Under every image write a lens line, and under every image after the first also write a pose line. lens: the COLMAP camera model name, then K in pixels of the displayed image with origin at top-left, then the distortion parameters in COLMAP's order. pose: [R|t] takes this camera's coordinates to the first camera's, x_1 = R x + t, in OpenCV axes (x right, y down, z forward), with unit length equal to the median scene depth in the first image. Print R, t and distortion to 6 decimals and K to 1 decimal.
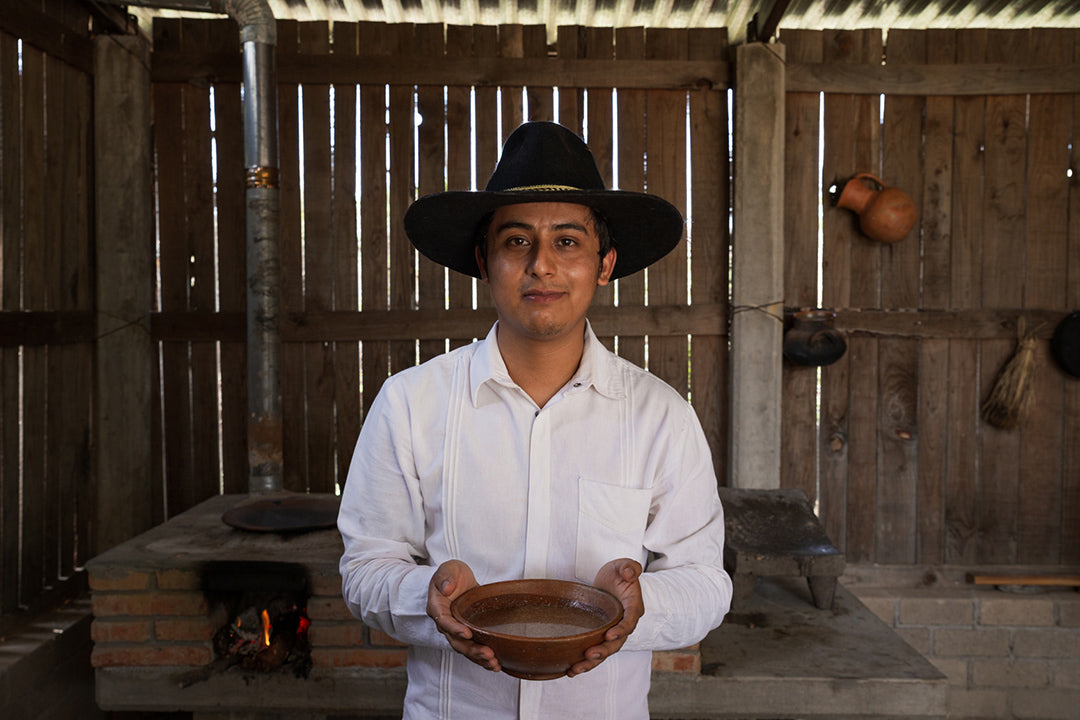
lens RADIAL K [[1082.7, 0, 532.9], [0, 1082.7, 356.3], [0, 0, 1]] dist [0.011969, 0.000000]
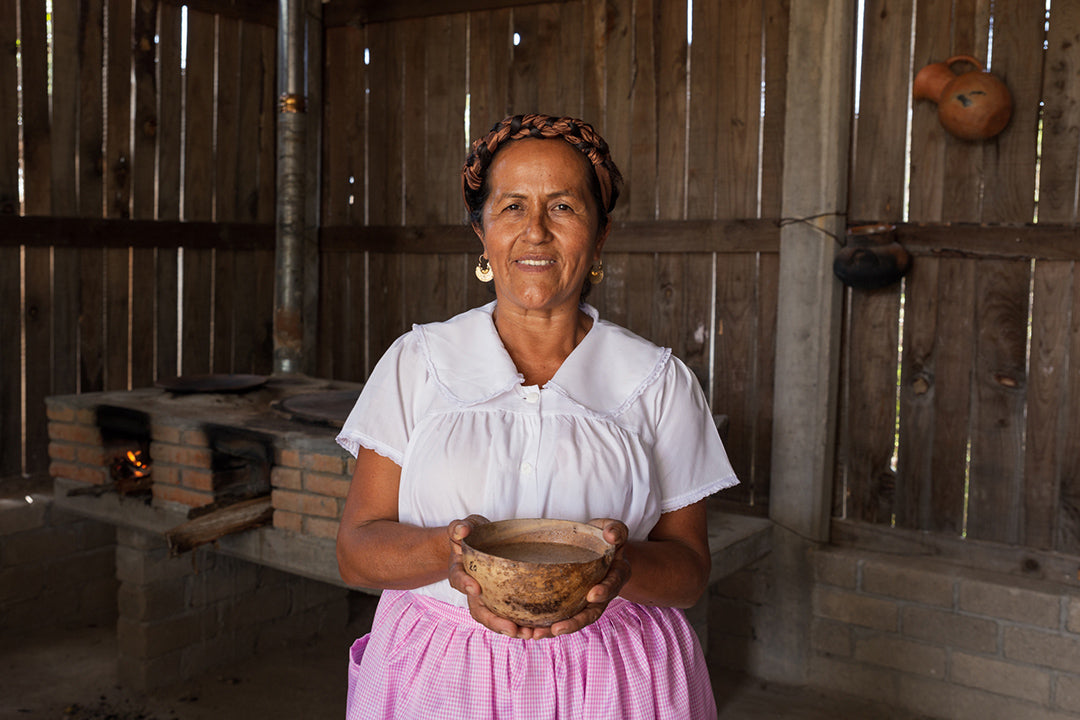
lens RADIAL K [[1154.8, 0, 523.8], [0, 1154.8, 324.4], [0, 0, 1]] dist [0.020954, 0.000000]
pose [[0.820544, 0.049473, -0.569438, 0.538570], [-0.041143, 0.998775, 0.027488, 0.022165], [0.570101, 0.000873, 0.821574, 0.097163]]
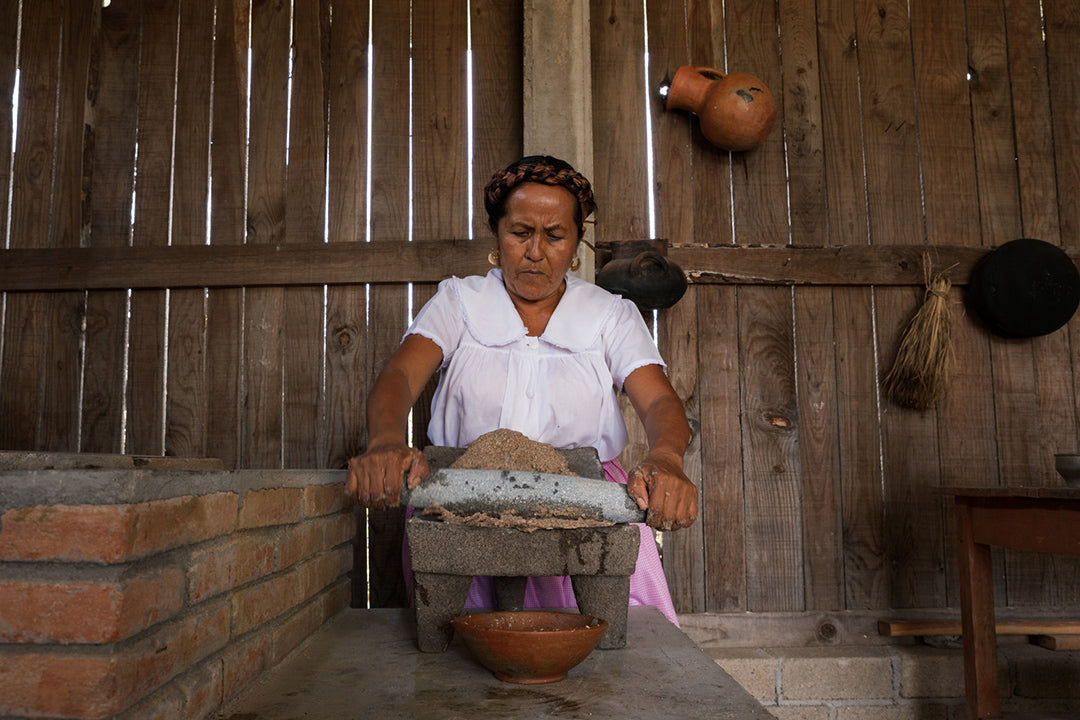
lens RADIAL K [[897.1, 0, 533.9], [0, 897.1, 357.5], [0, 0, 1]] dist [-0.076320, 0.062124]
pose [[0.999511, -0.007194, 0.030433, 0.167979], [0.012184, 0.985865, -0.167096, 0.127252], [-0.028801, 0.167385, 0.985471, 0.431981]]
